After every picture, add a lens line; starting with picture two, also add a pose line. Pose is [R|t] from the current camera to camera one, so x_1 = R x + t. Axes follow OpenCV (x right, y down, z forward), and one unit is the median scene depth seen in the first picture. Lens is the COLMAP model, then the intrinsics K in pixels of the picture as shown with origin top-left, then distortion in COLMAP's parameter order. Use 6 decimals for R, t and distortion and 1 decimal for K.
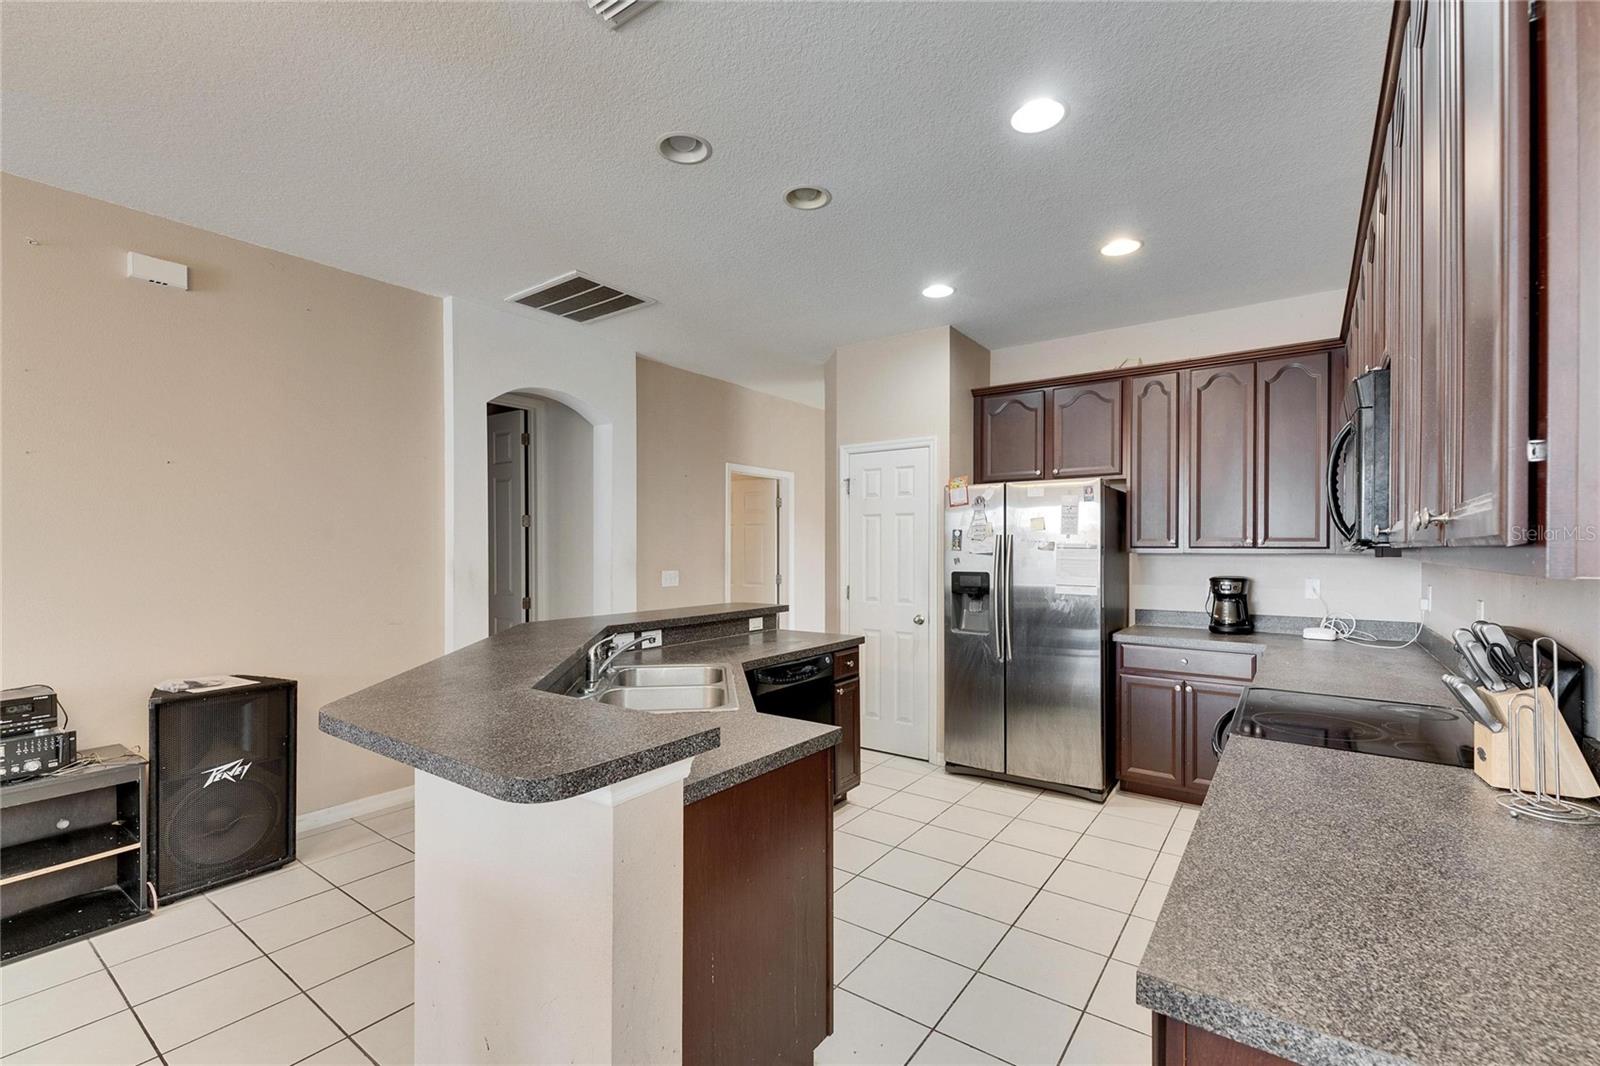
lens RADIAL K [[680.7, 0, 807.2], [0, 680.7, 545.8], [0, 0, 1]] dist [0.004033, -0.004923]
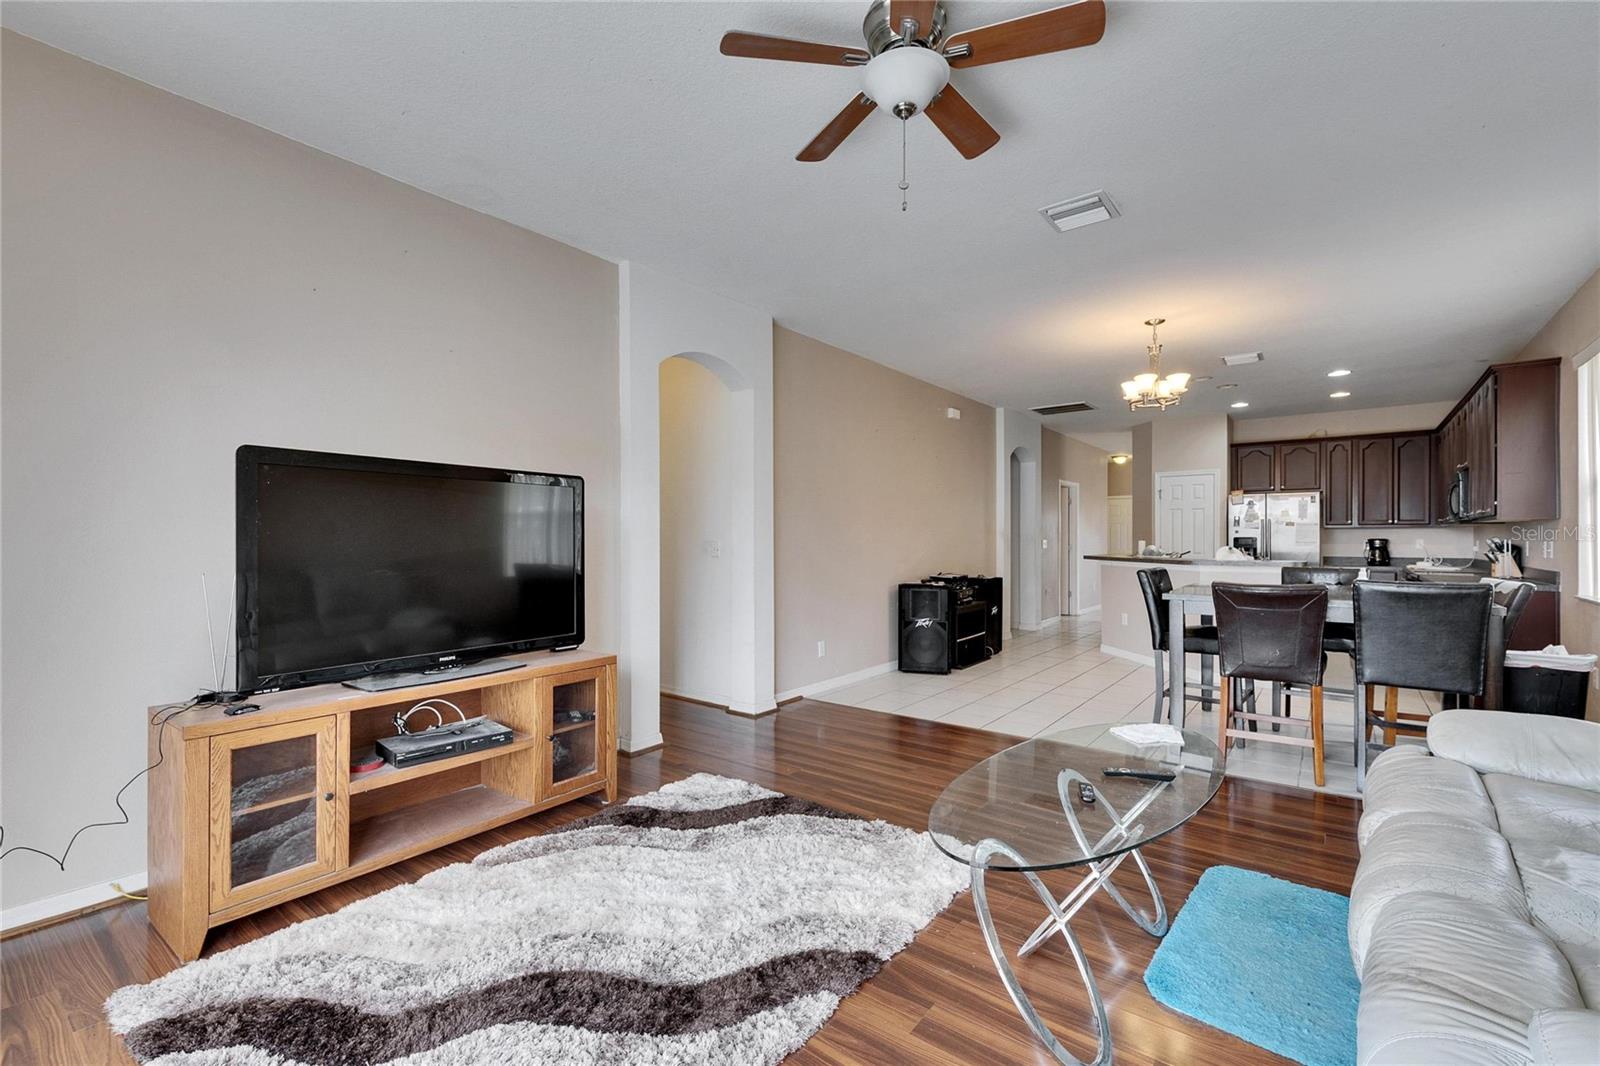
lens RADIAL K [[680.7, 0, 804.3], [0, 680.7, 539.6], [0, 0, 1]] dist [0.004033, -0.004923]
pose [[0.999444, -0.001931, -0.033294, -1.051630], [0.001934, 0.999998, 0.000056, 0.044321], [0.033294, -0.000121, 0.999446, -1.126198]]
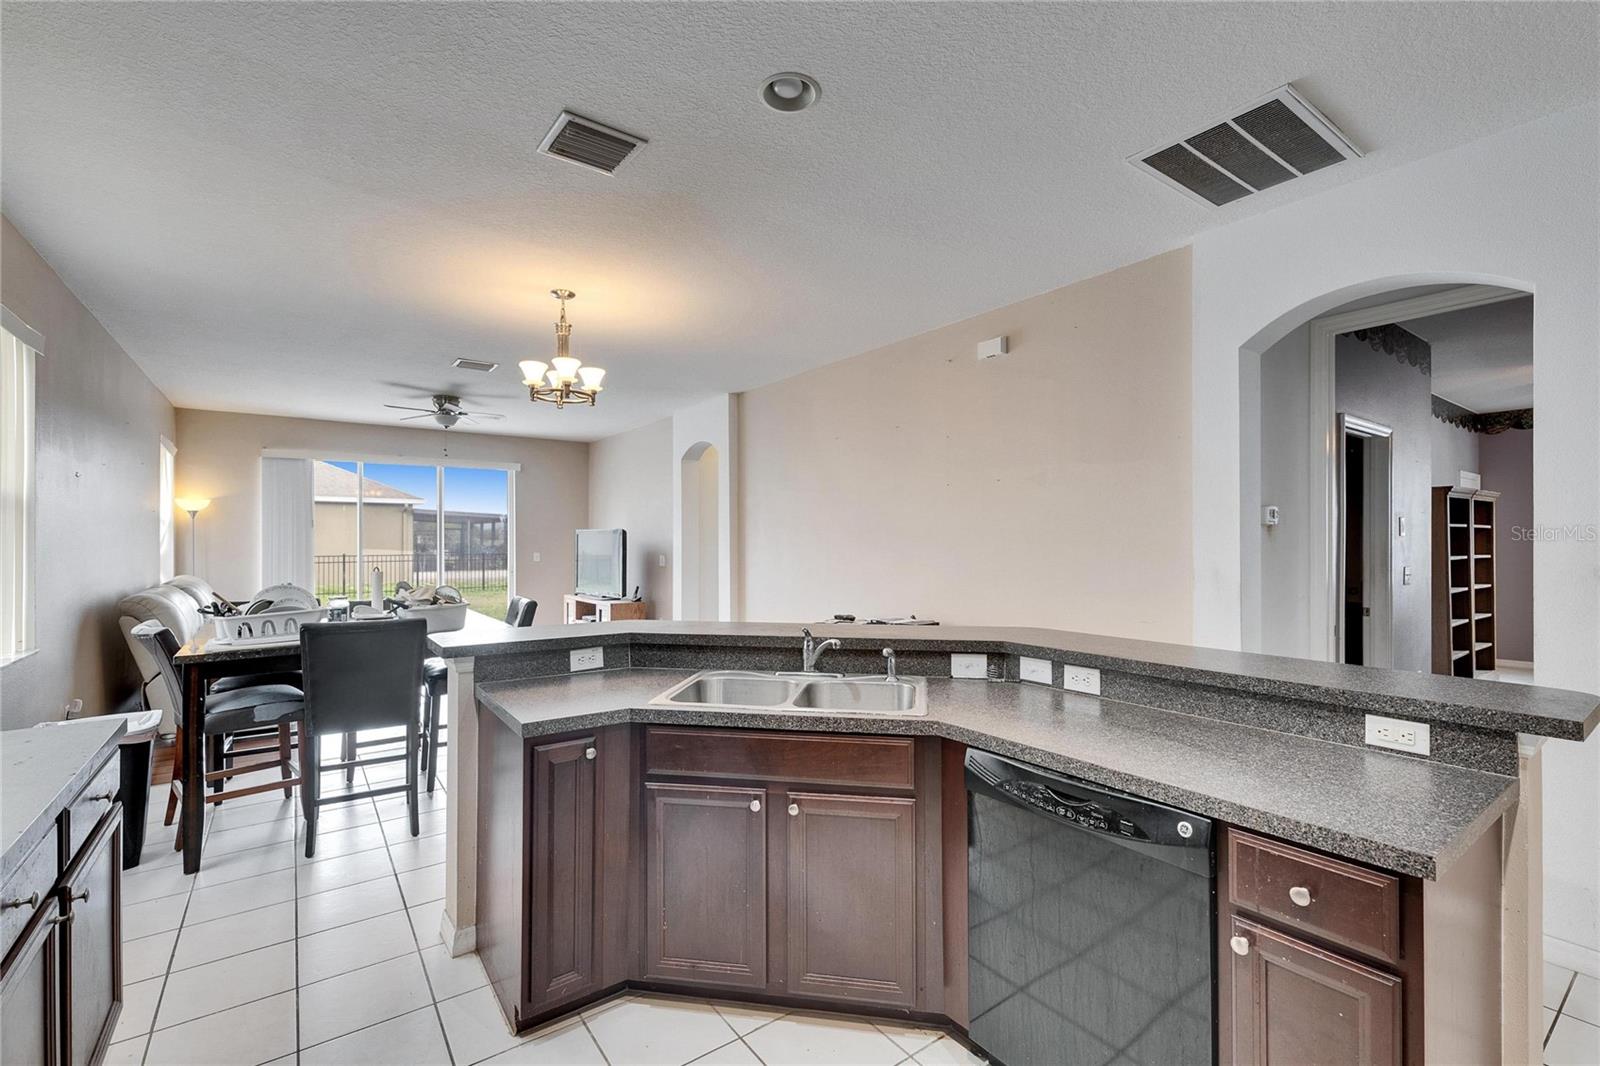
lens RADIAL K [[680.7, 0, 805.3], [0, 680.7, 540.4], [0, 0, 1]] dist [0.004033, -0.004923]
pose [[-0.291834, -0.001059, -0.956469, 0.393784], [-0.000345, 0.999999, -0.001002, 0.002785], [0.956469, 0.000037, -0.291834, 0.770037]]
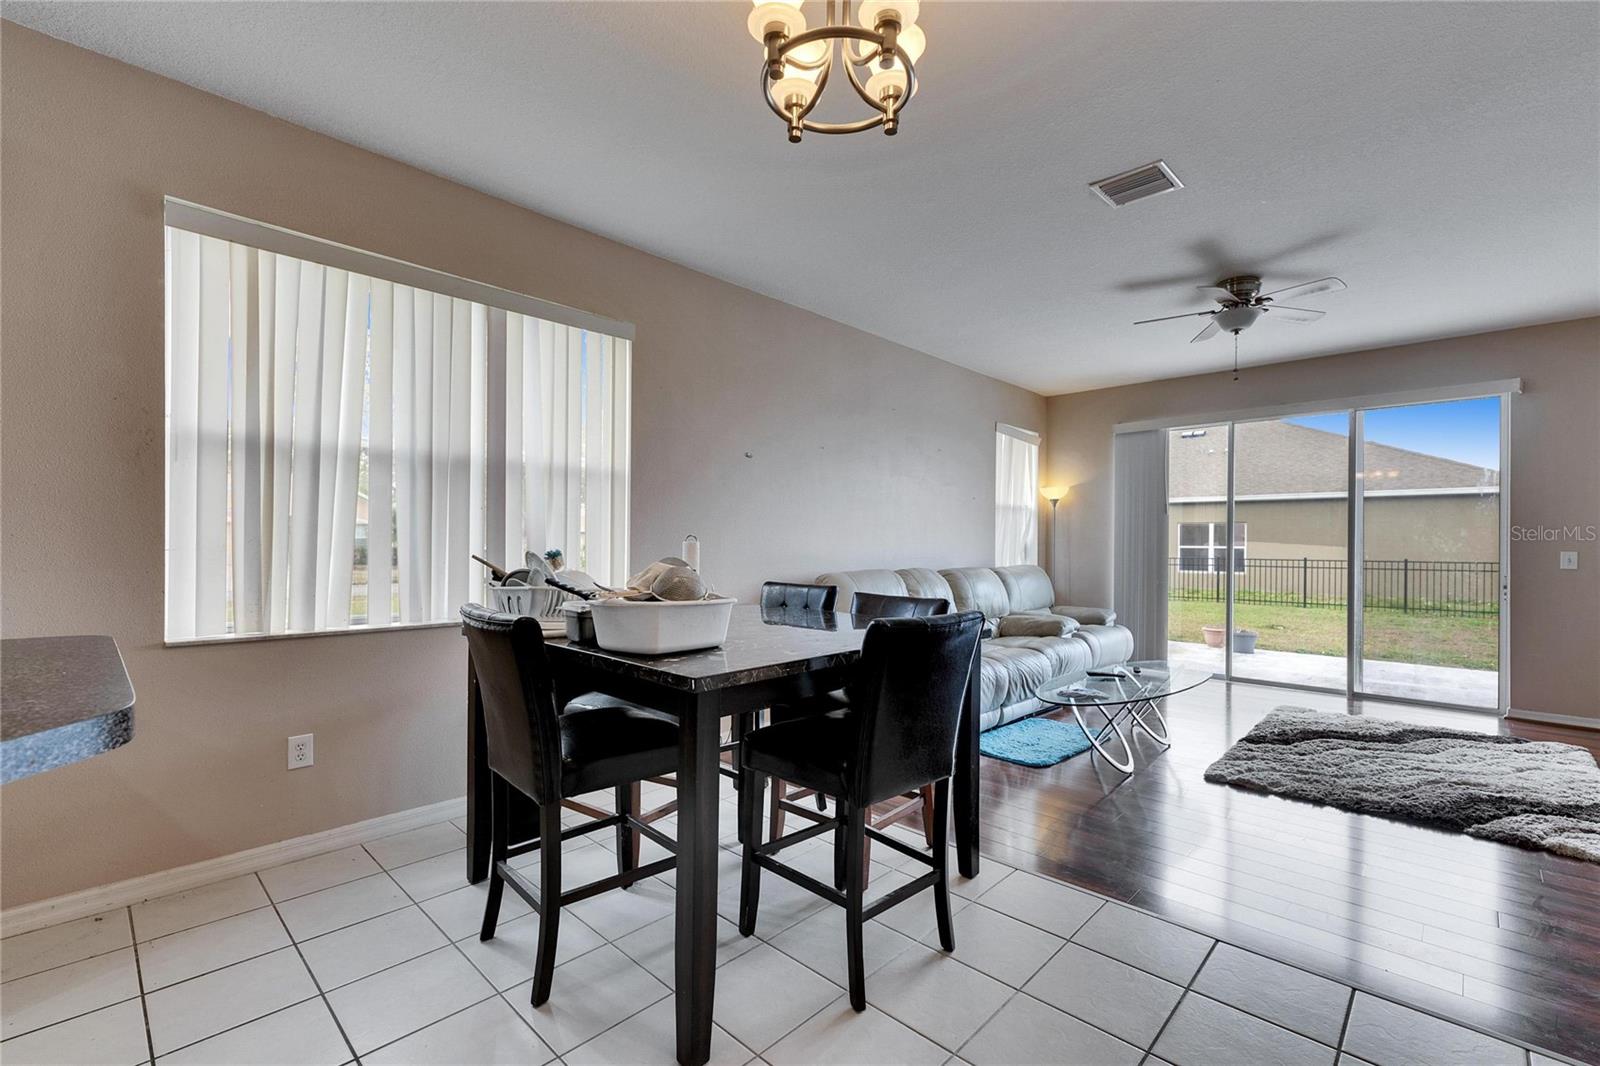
lens RADIAL K [[680.7, 0, 795.9], [0, 680.7, 546.7], [0, 0, 1]] dist [0.004033, -0.004923]
pose [[-0.989413, -0.009711, 0.144800, -0.480575], [-0.009180, 0.999948, 0.004329, 0.043681], [-0.144834, 0.002954, -0.989451, 0.516627]]
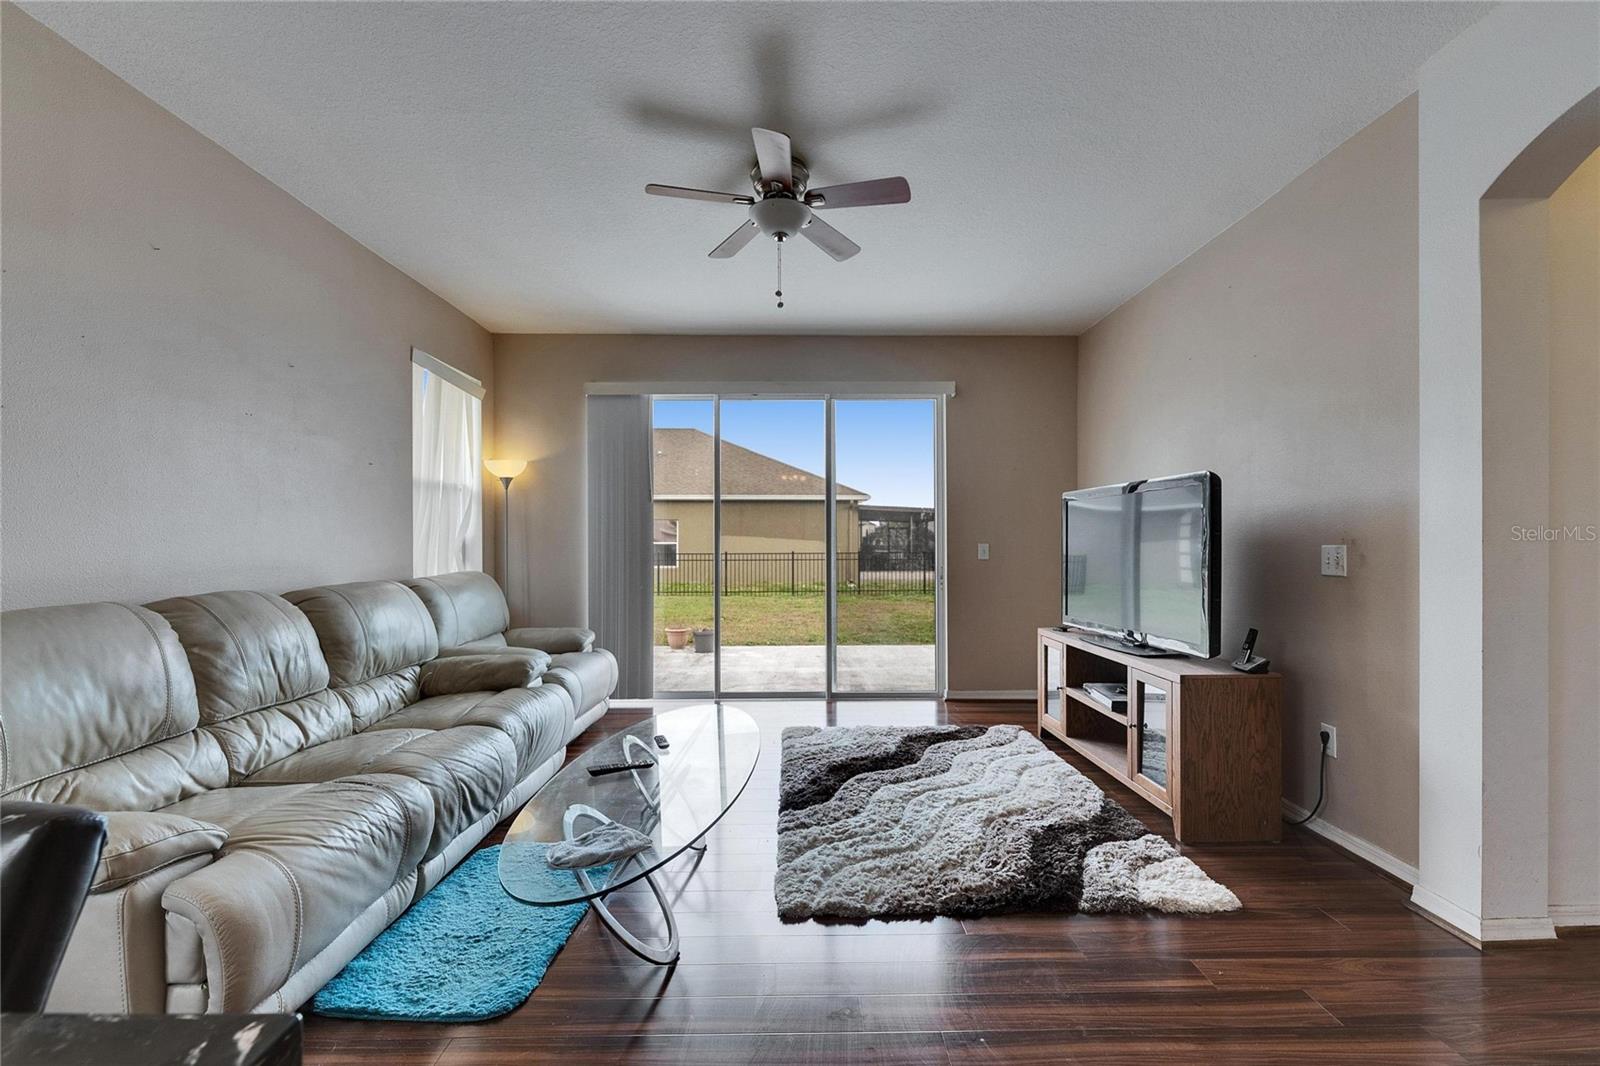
lens RADIAL K [[680.7, 0, 811.5], [0, 680.7, 542.6], [0, 0, 1]] dist [0.004033, -0.004923]
pose [[-0.793042, -0.000447, -0.609167, -0.570836], [0.000542, 0.999999, -0.001439, 0.044355], [0.609167, -0.001471, -0.793040, -0.003541]]
